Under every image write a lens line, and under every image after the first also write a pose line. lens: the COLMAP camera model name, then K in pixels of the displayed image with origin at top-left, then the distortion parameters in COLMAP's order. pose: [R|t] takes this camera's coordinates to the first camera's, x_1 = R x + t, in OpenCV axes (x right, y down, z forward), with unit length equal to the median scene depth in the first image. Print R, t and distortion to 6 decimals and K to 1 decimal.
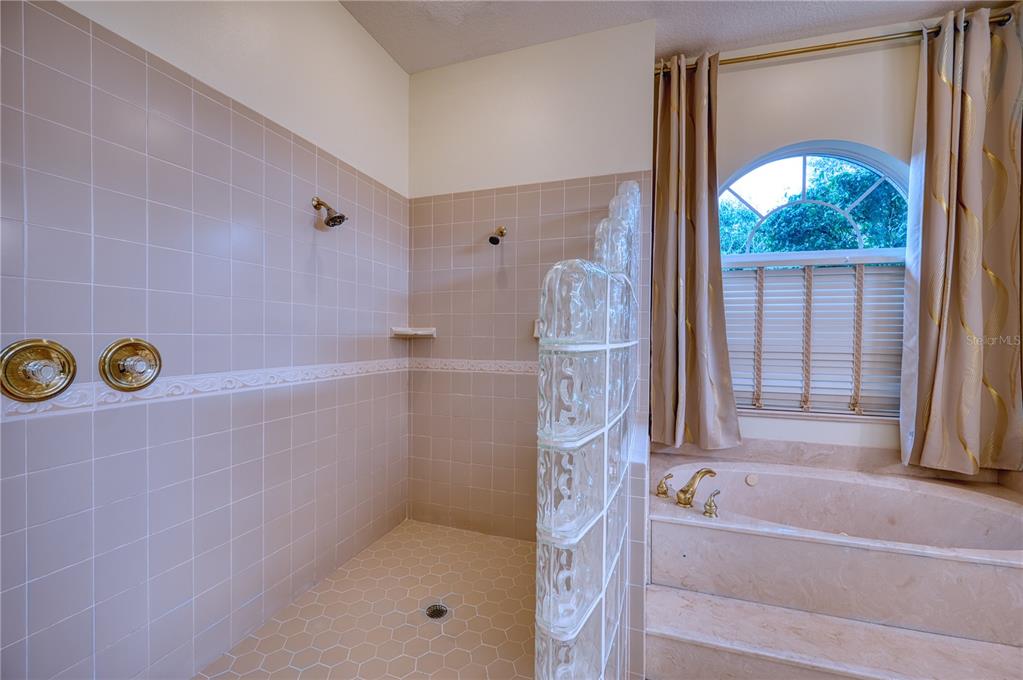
lens RADIAL K [[415.2, 0, 511.5], [0, 415.2, 341.9], [0, 0, 1]] dist [-0.020871, -0.000932]
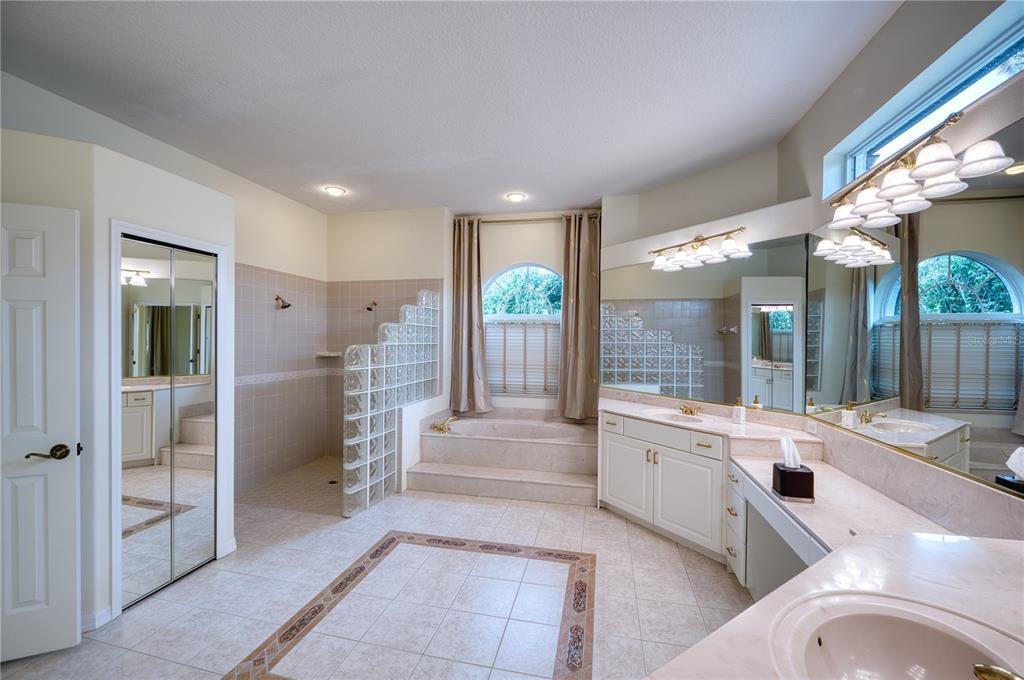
lens RADIAL K [[415.6, 0, 512.0], [0, 415.6, 341.9], [0, 0, 1]] dist [-0.020871, -0.000932]
pose [[0.993975, -0.001144, 0.109600, 0.424148], [0.001831, 0.999979, -0.006164, -0.075137], [-0.109591, 0.006328, 0.993957, -1.057999]]
